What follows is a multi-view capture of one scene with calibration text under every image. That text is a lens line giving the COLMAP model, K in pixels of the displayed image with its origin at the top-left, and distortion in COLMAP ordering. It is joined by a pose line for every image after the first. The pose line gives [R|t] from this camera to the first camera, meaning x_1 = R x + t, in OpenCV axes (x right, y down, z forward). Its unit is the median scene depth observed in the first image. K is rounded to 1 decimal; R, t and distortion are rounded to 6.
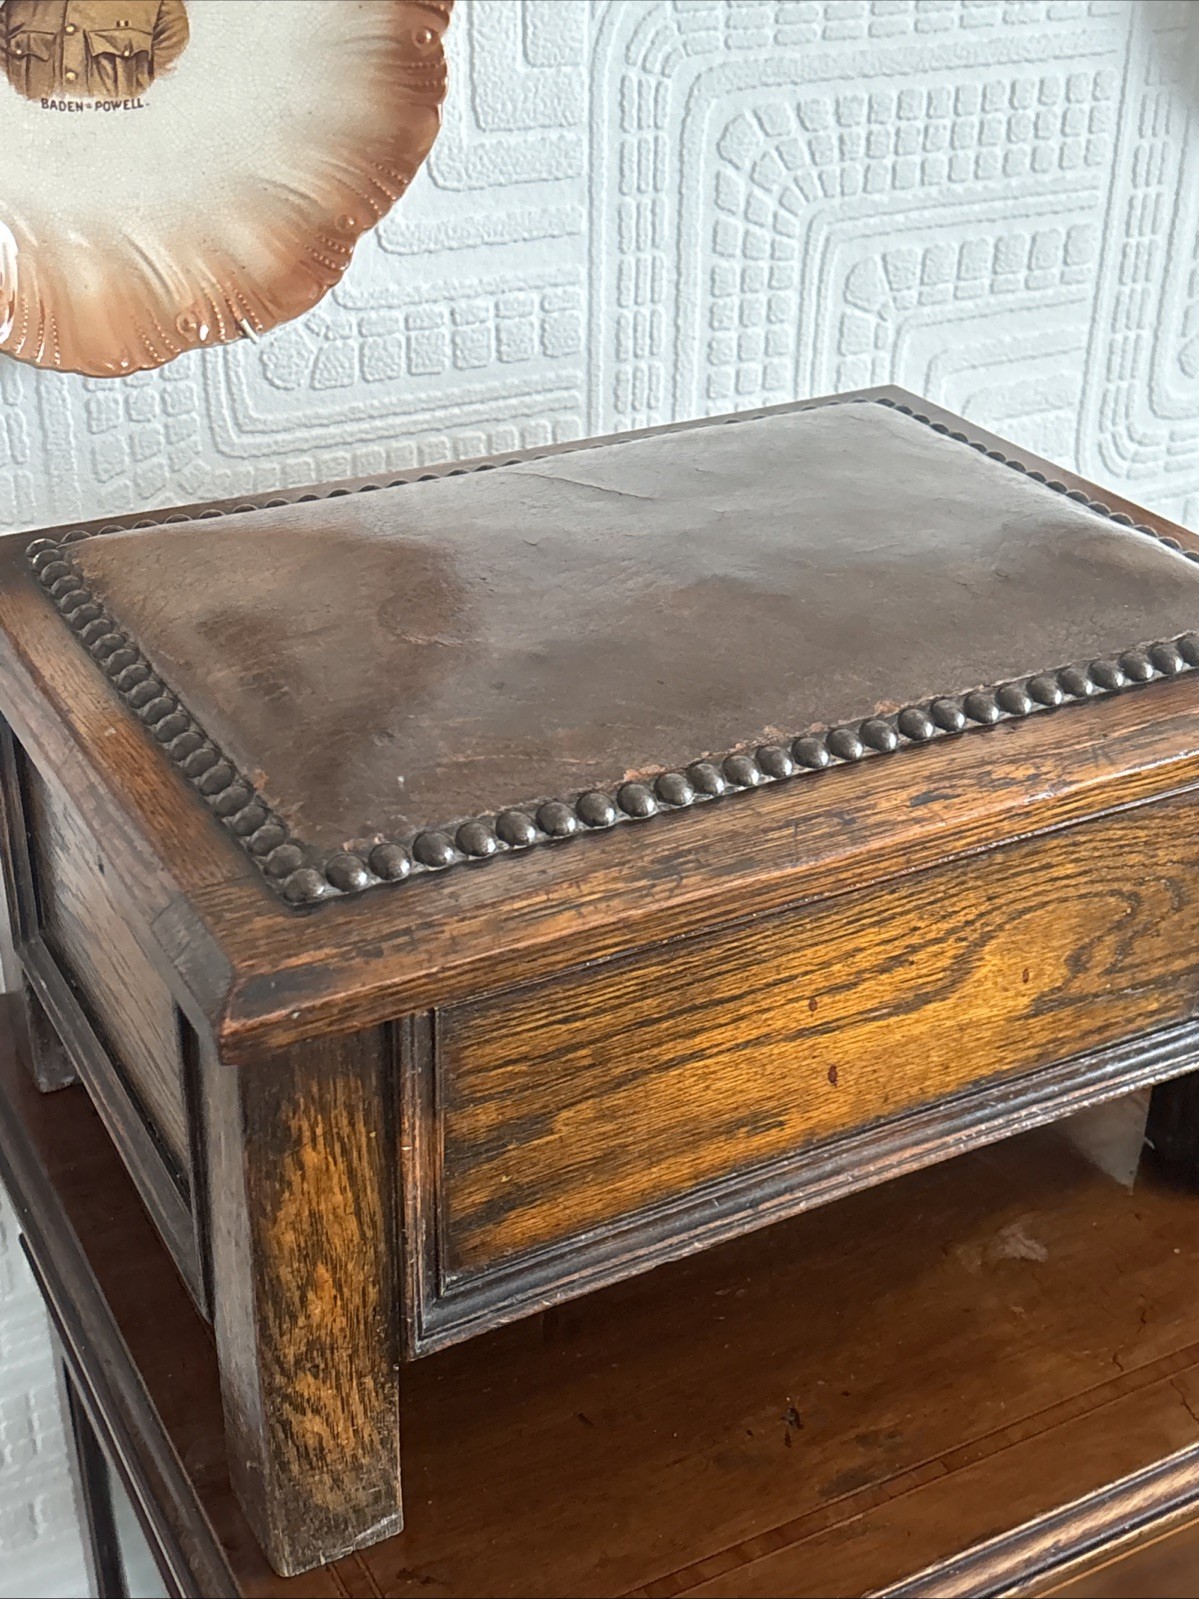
lens RADIAL K [[2029.0, 0, 566.4], [0, 2029.0, 787.9], [0, 0, 1]] dist [0.217970, -0.846266]
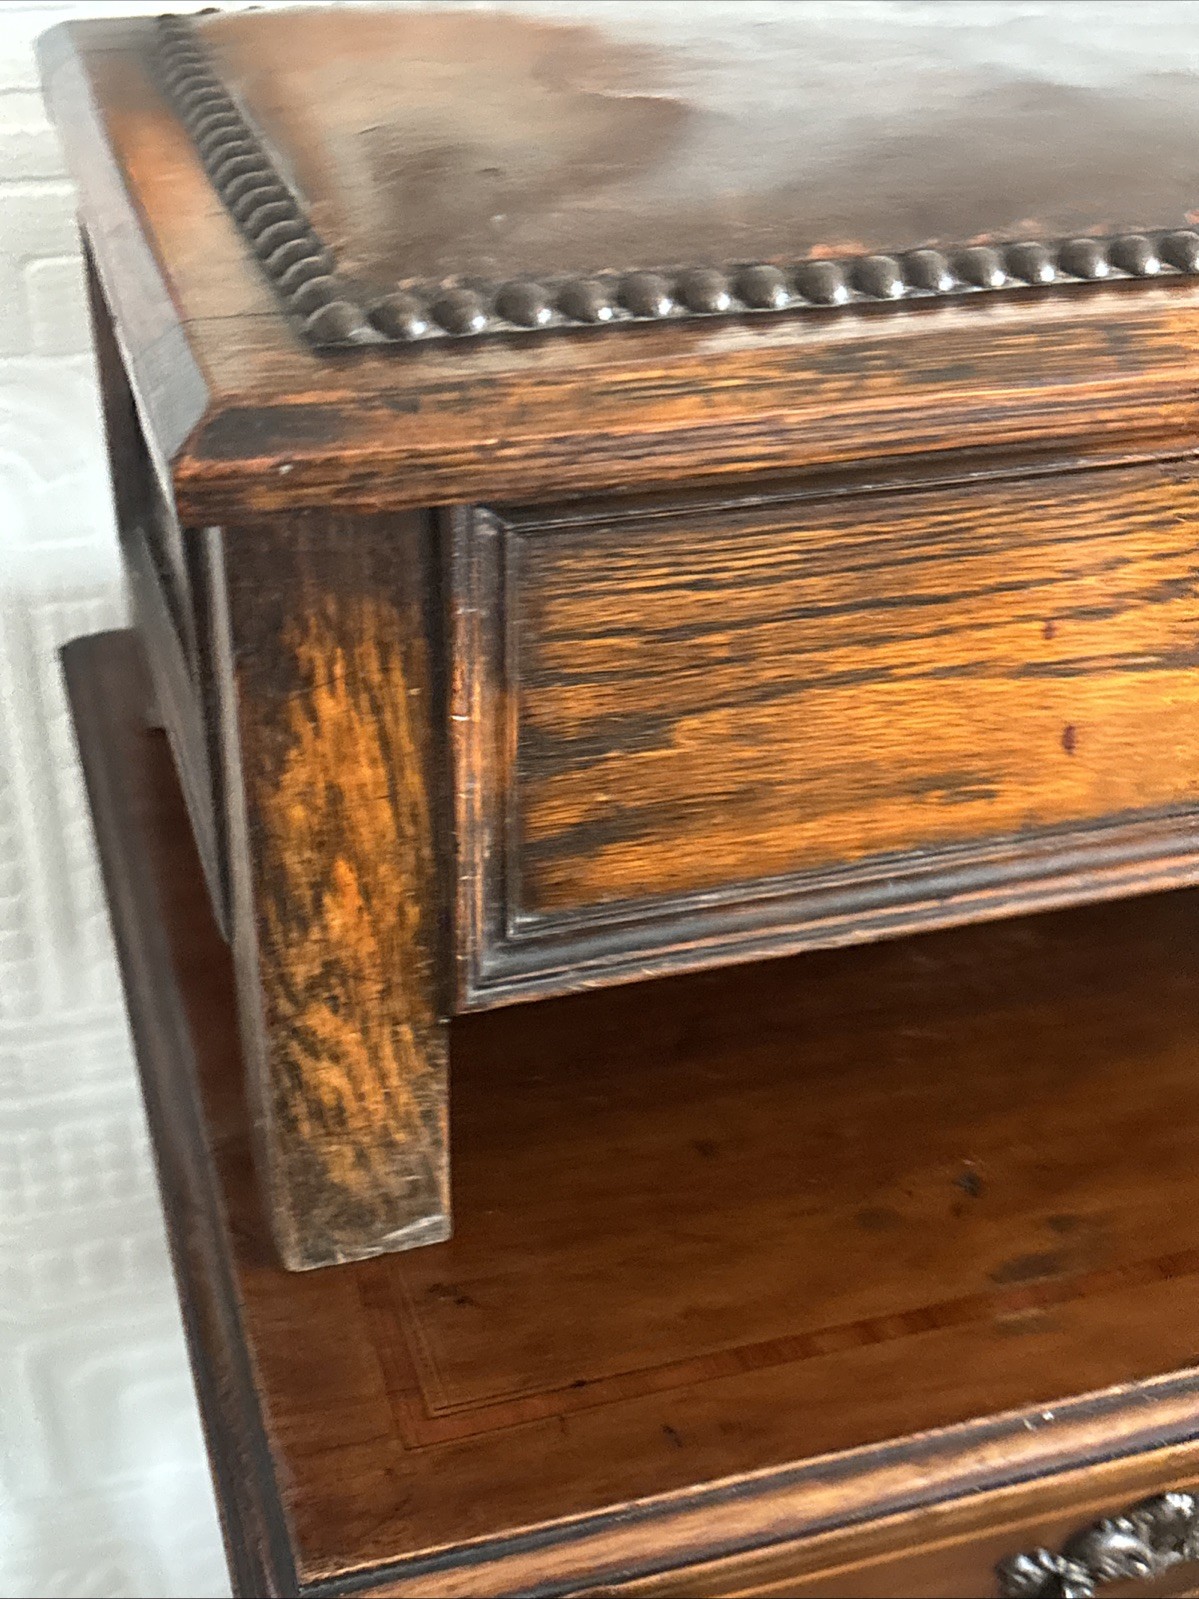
lens RADIAL K [[2016.4, 0, 599.5], [0, 2016.4, 799.5], [0, 0, 1]] dist [0.207647, -0.783421]
pose [[0.981589, 0.111283, -0.155237, 0.079015], [-0.102460, 0.992692, 0.063750, 0.132223], [0.161197, -0.046670, 0.985818, 0.233972]]
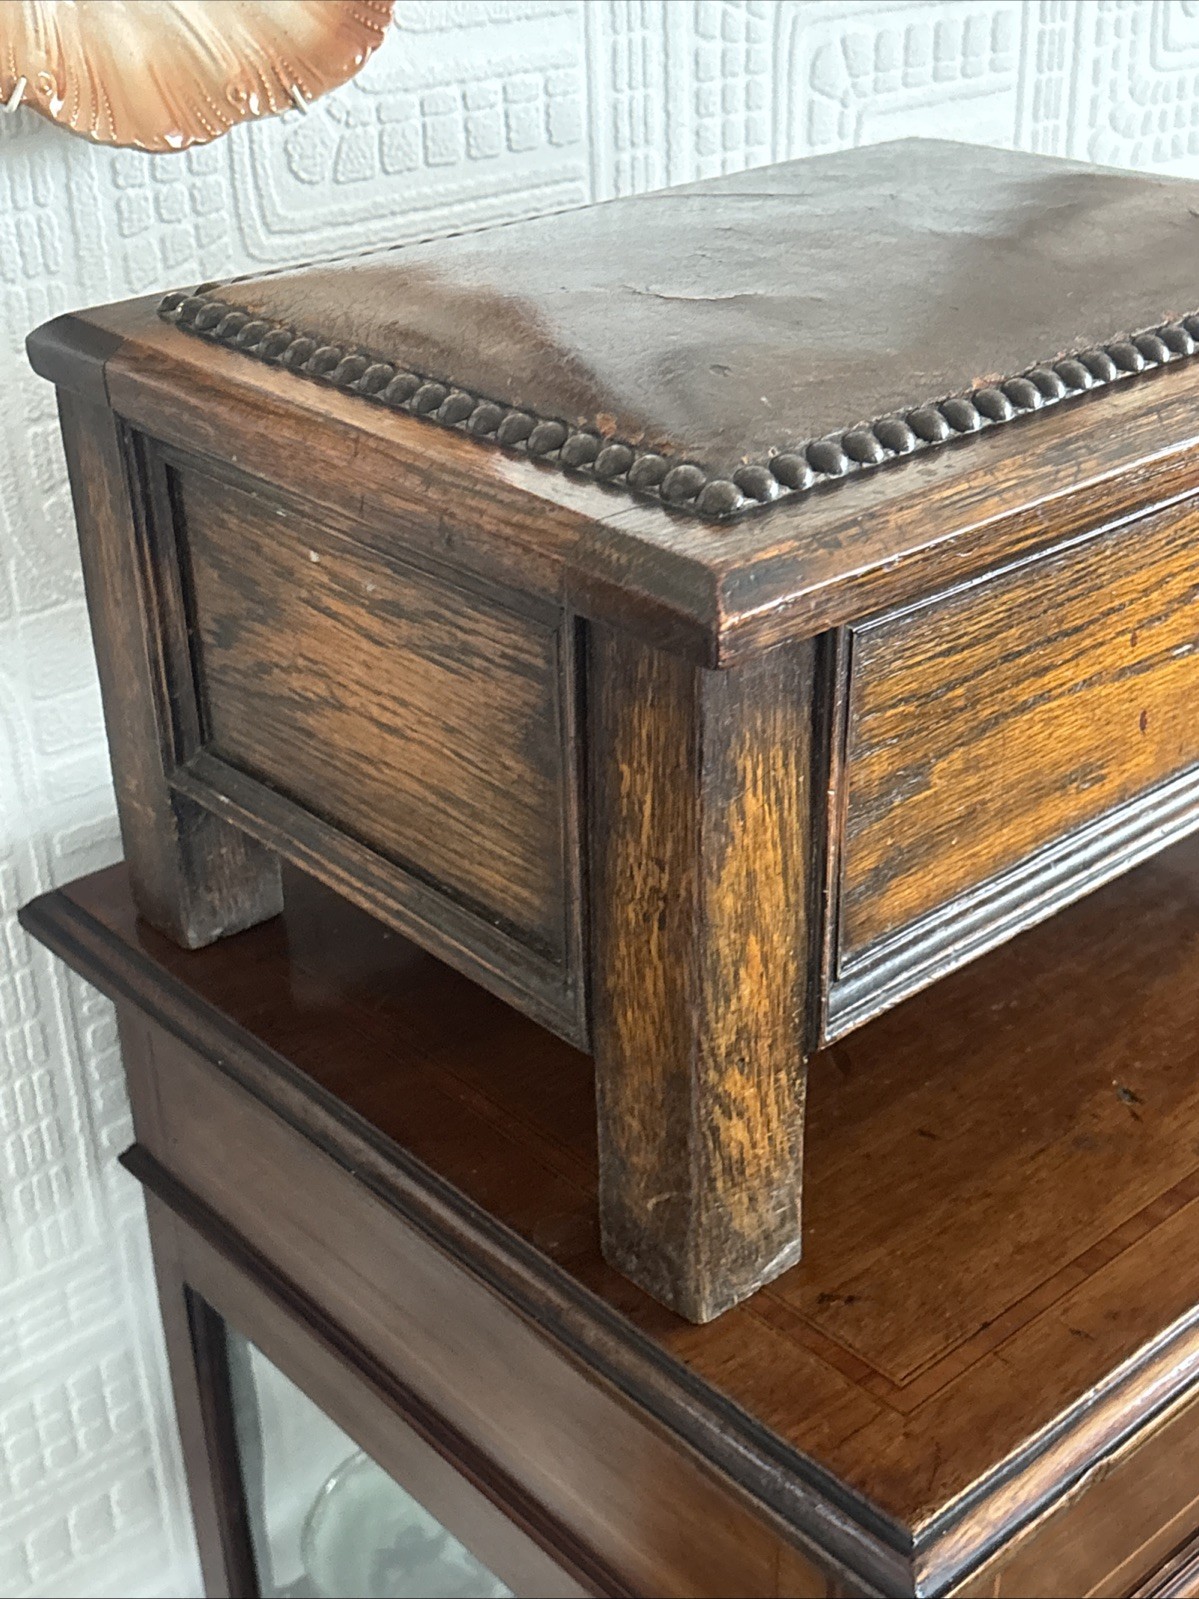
lens RADIAL K [[2034.6, 0, 586.9], [0, 2034.6, 778.9], [0, 0, 1]] dist [0.228763, -0.930505]
pose [[0.972180, -0.136729, 0.190185, -0.310512], [0.143692, 0.989349, -0.023254, 0.151495], [-0.184980, 0.049935, 0.981473, 0.099206]]
